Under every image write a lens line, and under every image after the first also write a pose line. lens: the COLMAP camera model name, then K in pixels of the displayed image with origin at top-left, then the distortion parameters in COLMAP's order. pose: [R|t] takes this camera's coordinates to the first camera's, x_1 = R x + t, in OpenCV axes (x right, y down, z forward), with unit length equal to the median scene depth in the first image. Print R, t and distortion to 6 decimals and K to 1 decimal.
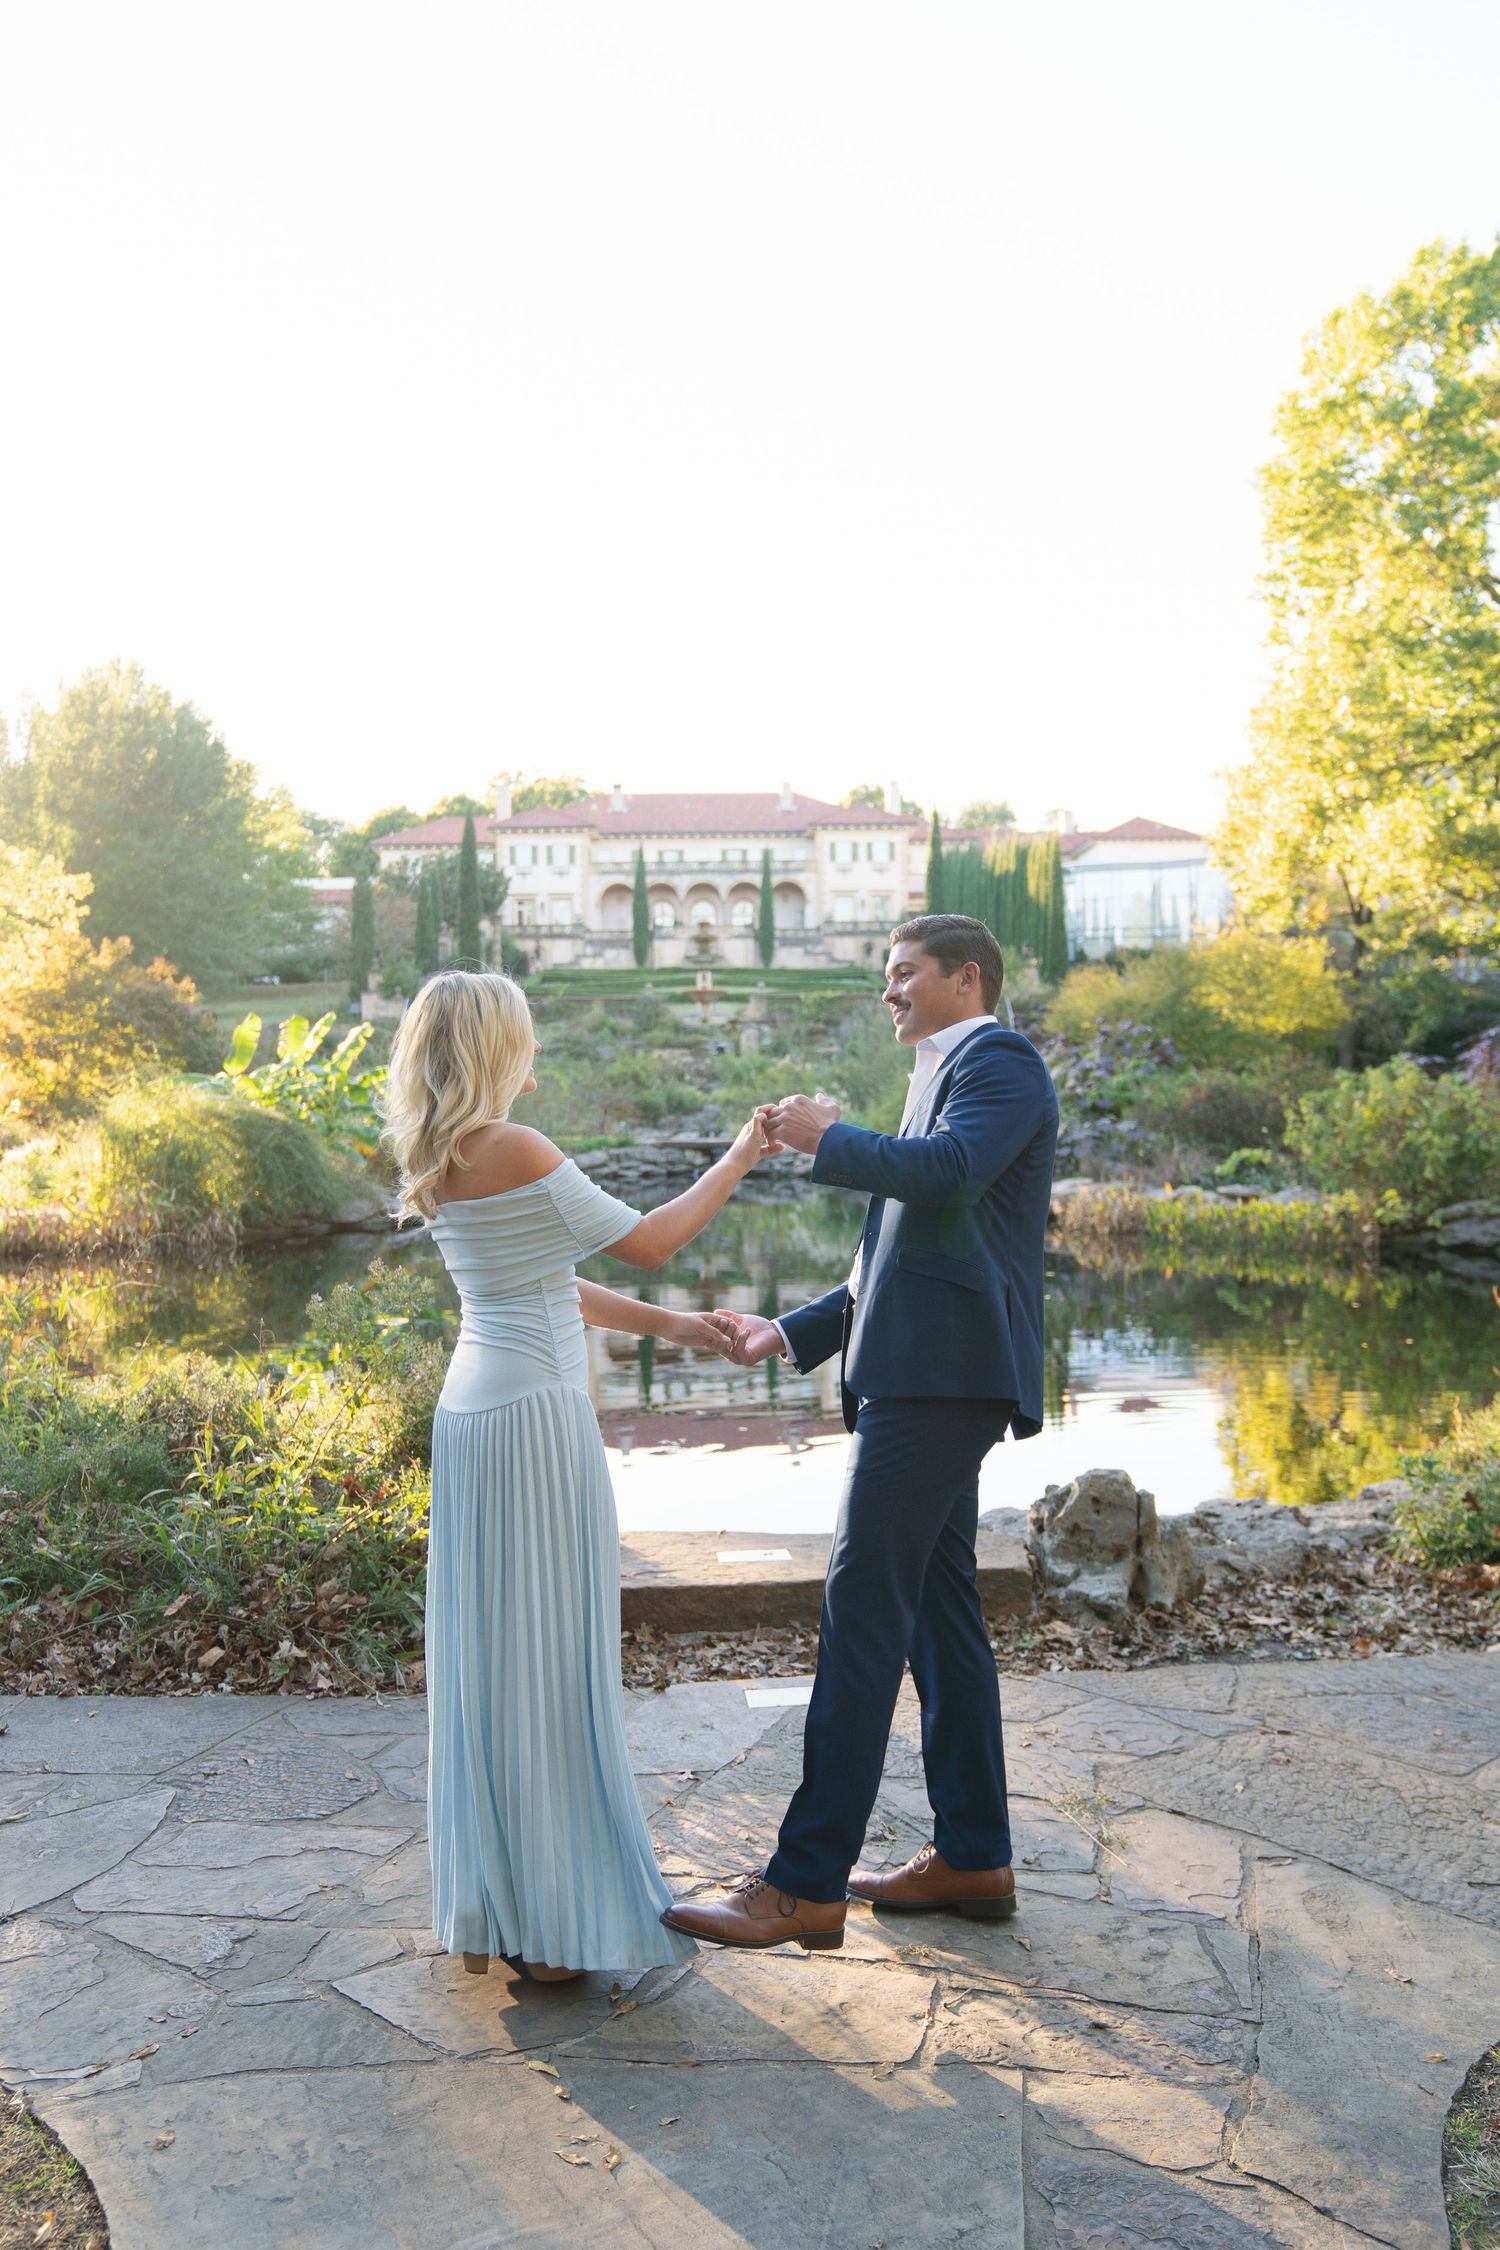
lens RADIAL K [[1811.0, 0, 748.7], [0, 1811.0, 1126.2], [0, 0, 1]] dist [-0.043160, -0.000821]
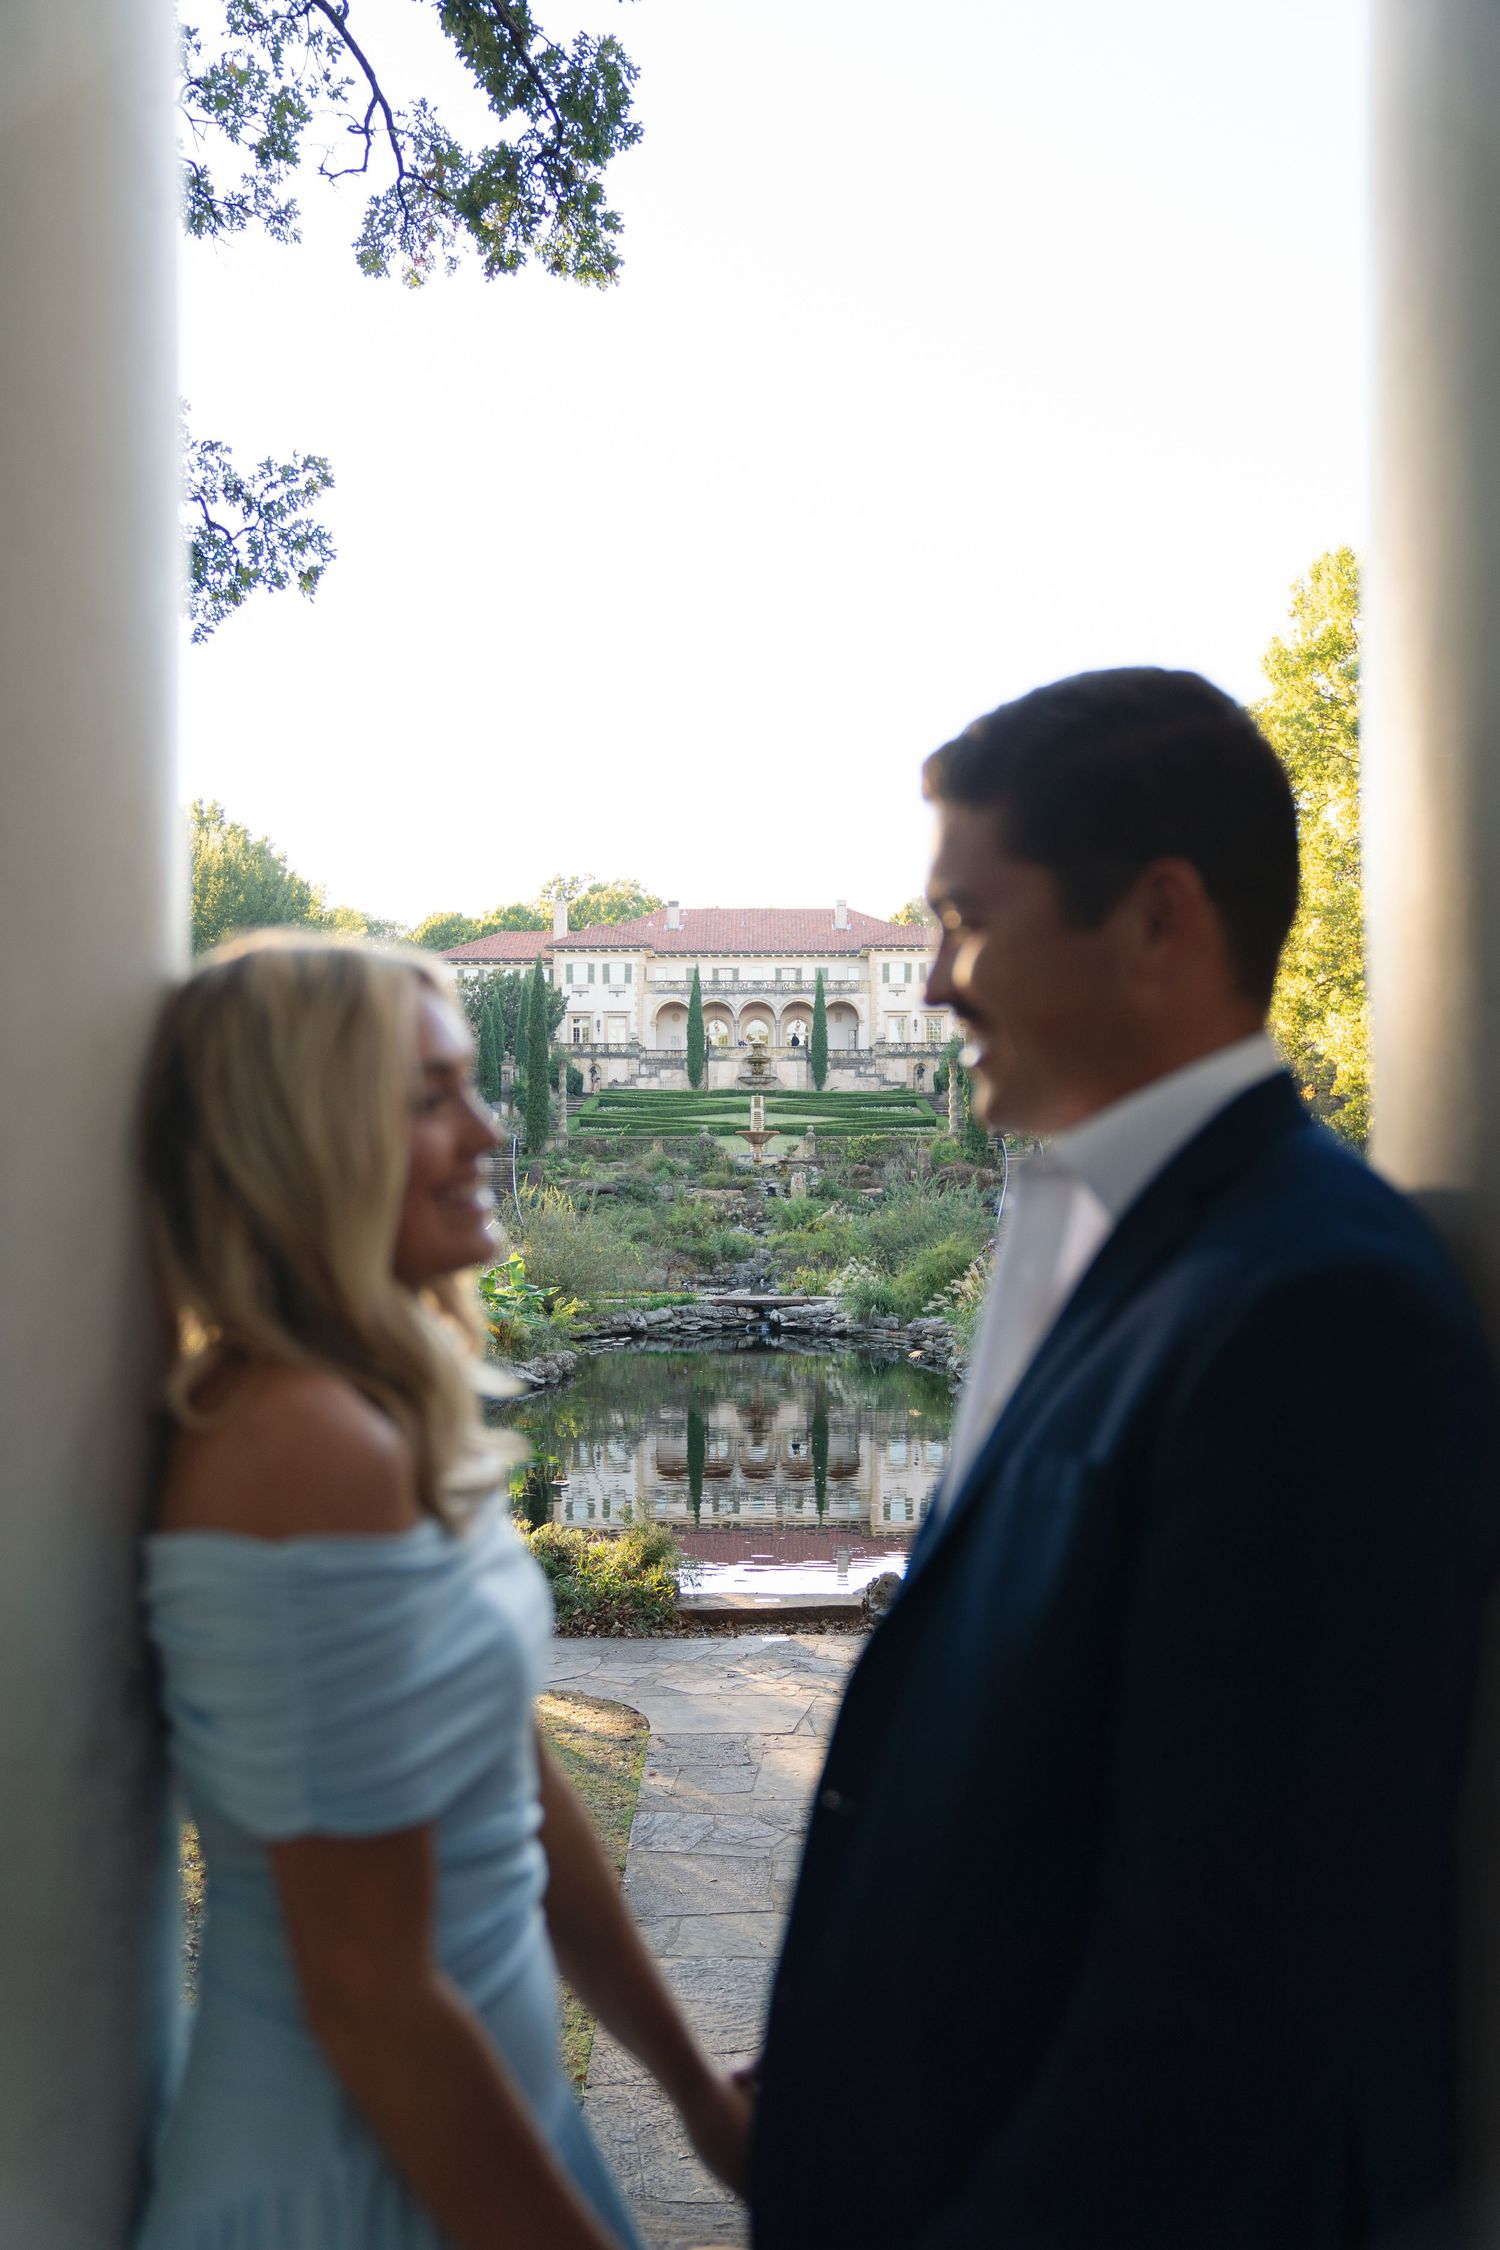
lens RADIAL K [[2059.9, 0, 756.1], [0, 2059.9, 1123.8], [0, 0, 1]] dist [0.000541, 0.000000]
pose [[0.999629, 0.010078, -0.025292, 0.003969], [-0.010977, 0.999304, -0.035655, -0.026161], [0.024915, 0.035919, 0.999044, -0.149659]]
